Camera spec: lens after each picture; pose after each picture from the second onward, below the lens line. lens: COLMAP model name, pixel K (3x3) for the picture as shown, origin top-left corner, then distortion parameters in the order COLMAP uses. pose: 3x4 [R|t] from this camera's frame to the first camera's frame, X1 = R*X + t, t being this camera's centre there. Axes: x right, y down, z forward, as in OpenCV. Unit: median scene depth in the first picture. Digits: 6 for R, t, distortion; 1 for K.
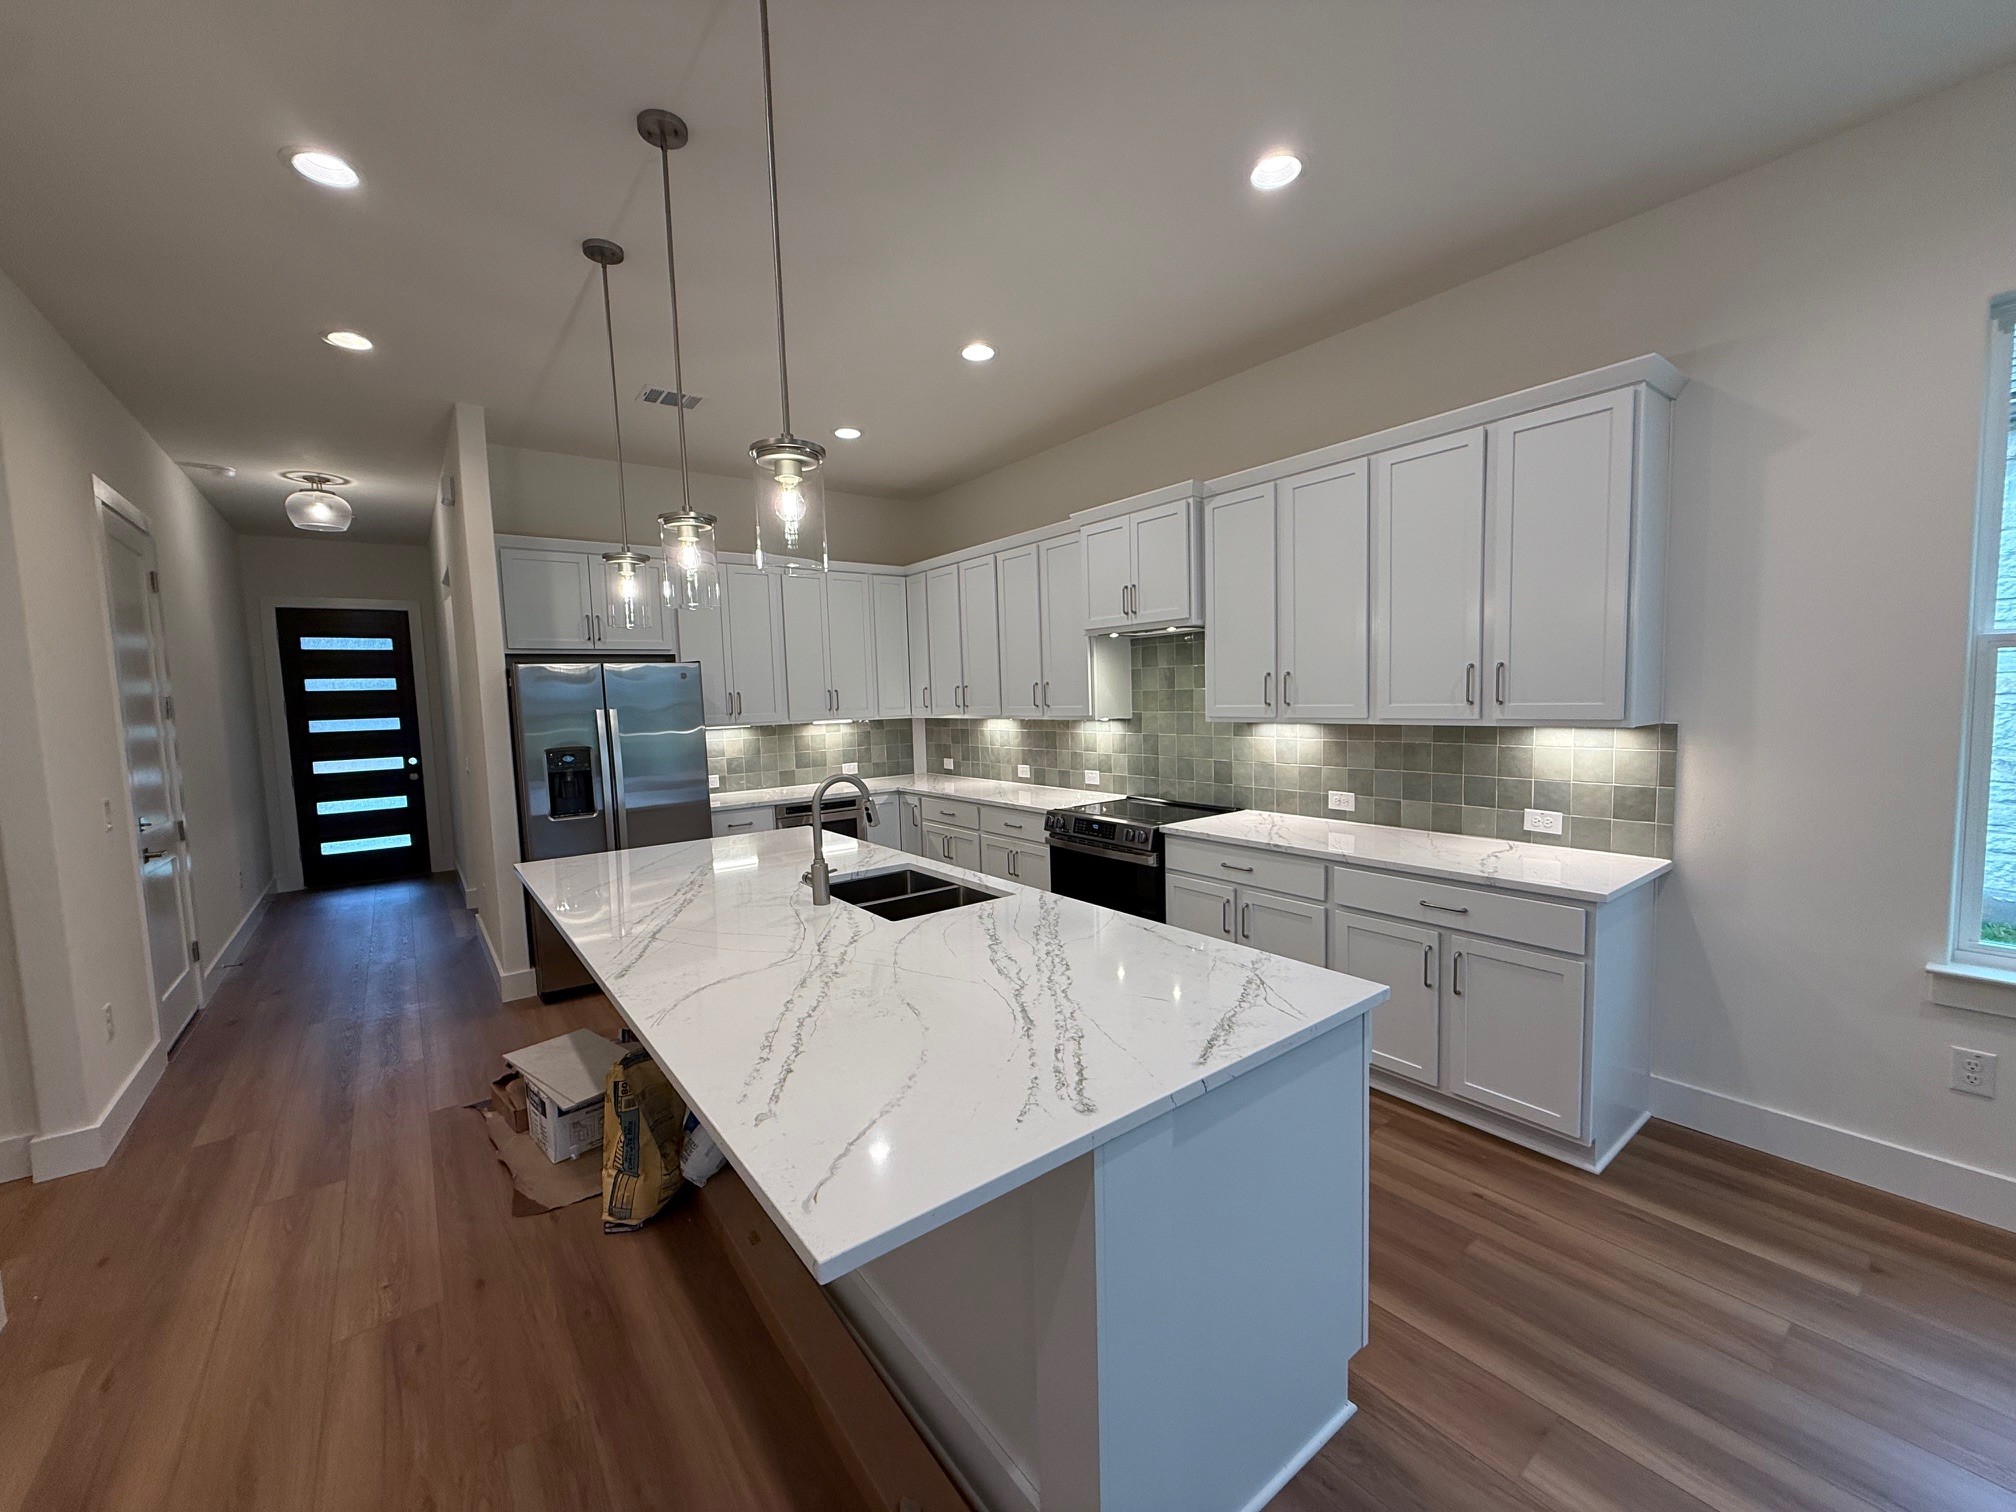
lens RADIAL K [[808.2, 0, 1011.3], [0, 808.2, 760.6], [0, 0, 1]] dist [-0.000091, 0.000255]
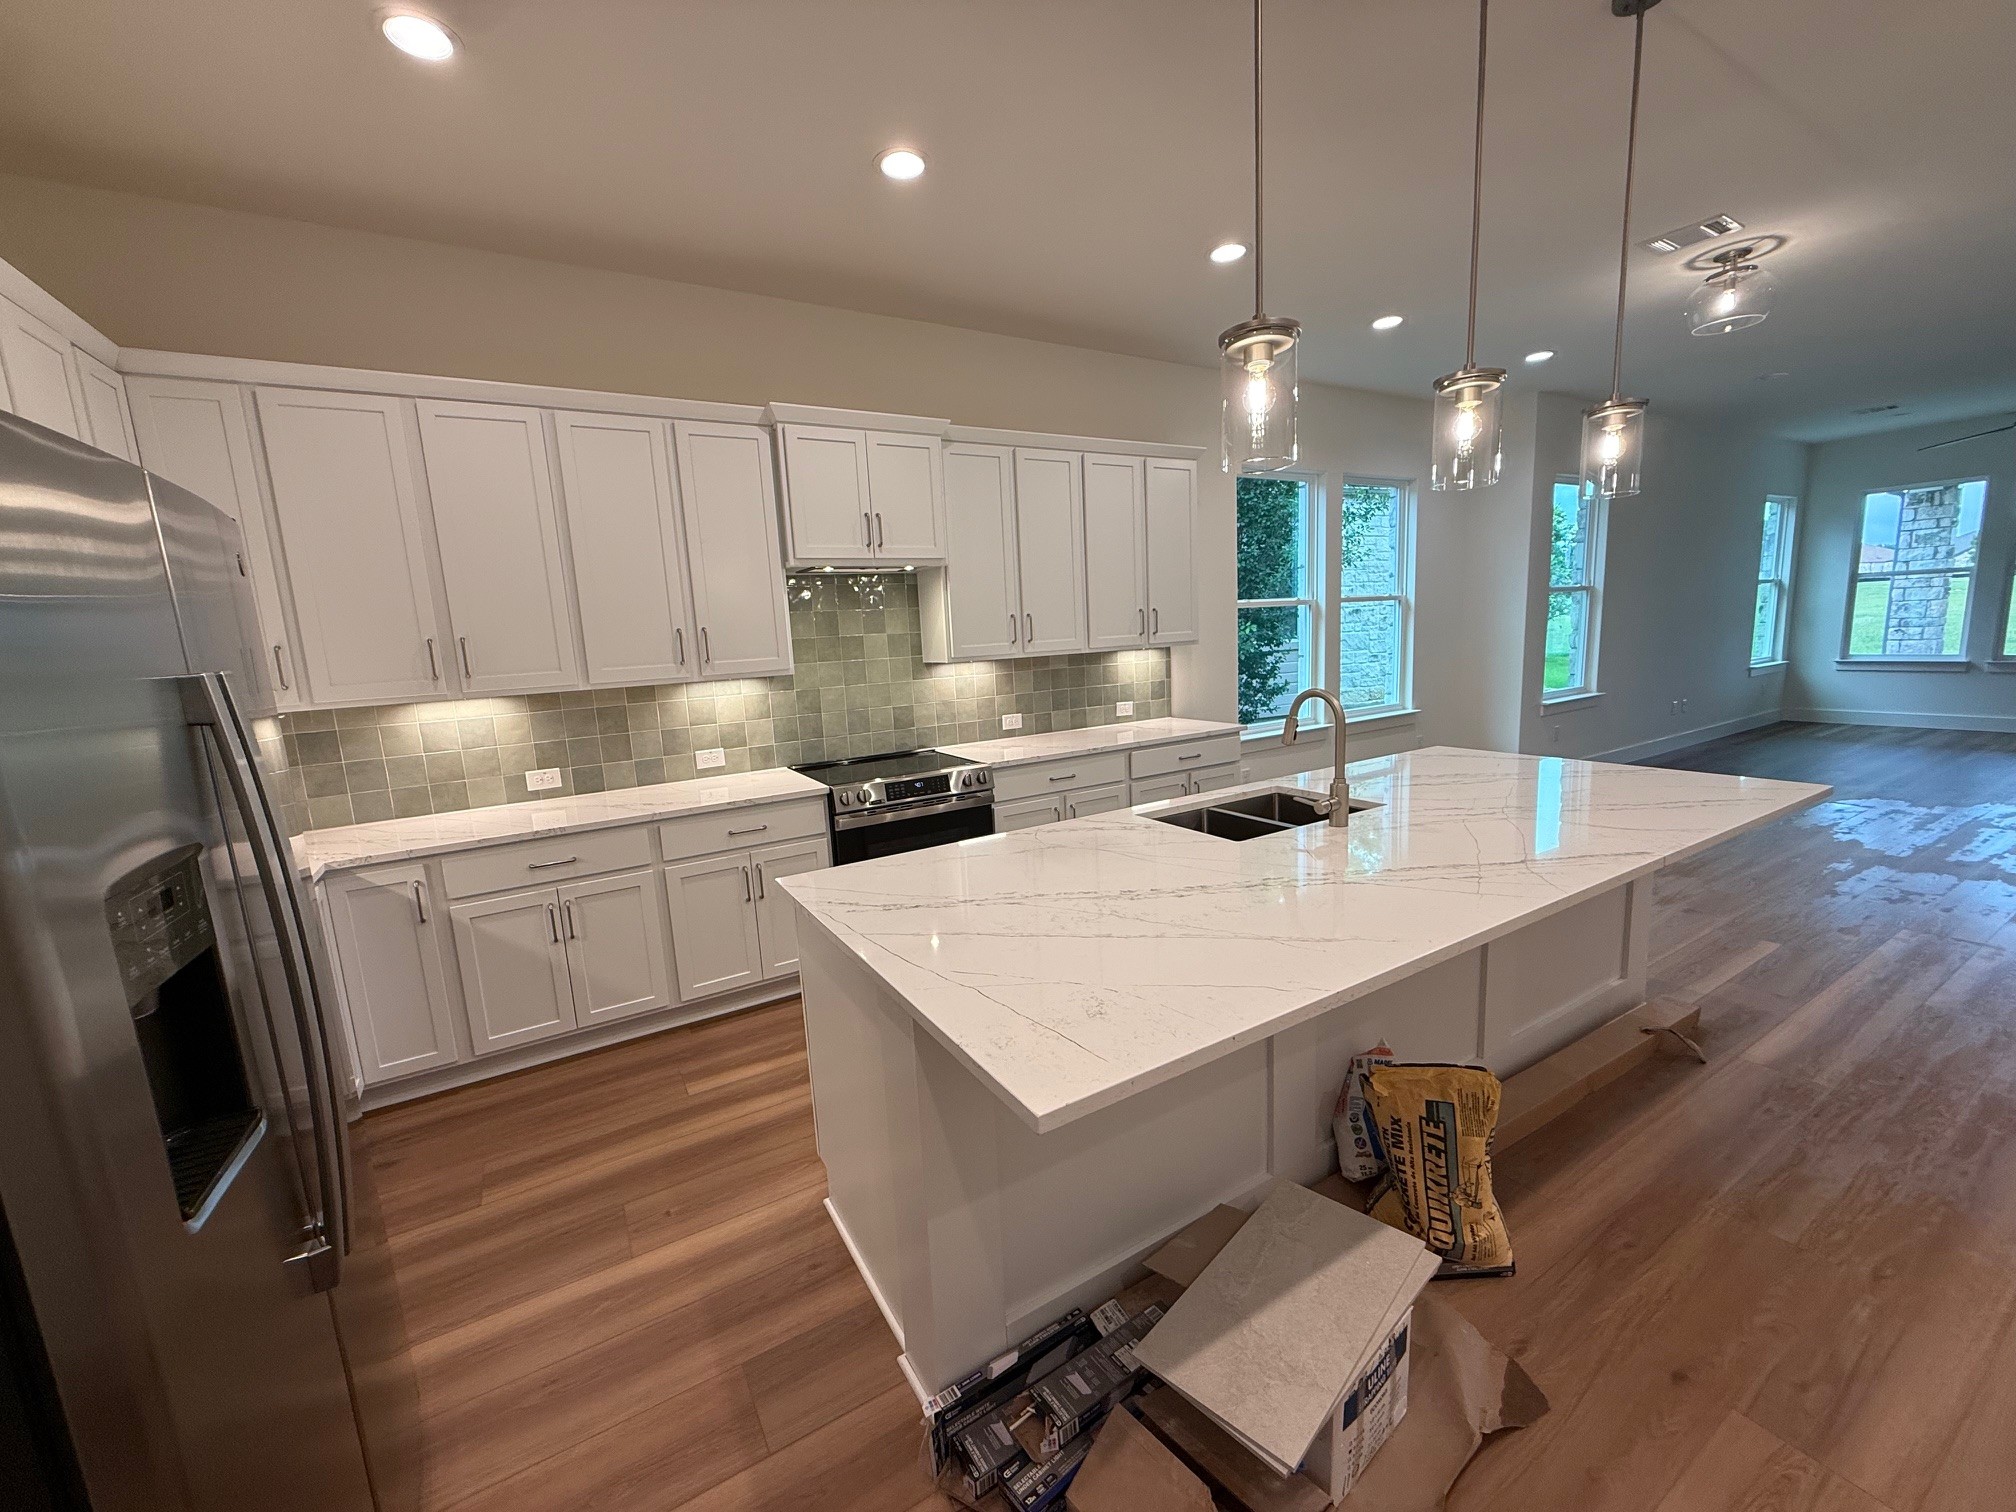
lens RADIAL K [[808.2, 0, 1005.8], [0, 808.2, 753.5], [0, 0, 1]] dist [-0.000091, 0.000255]
pose [[0.115019, -0.130128, 0.984803, -0.813367], [0.131849, 0.984611, 0.114704, -0.045078], [-0.984574, 0.116652, 0.130406, 0.850274]]
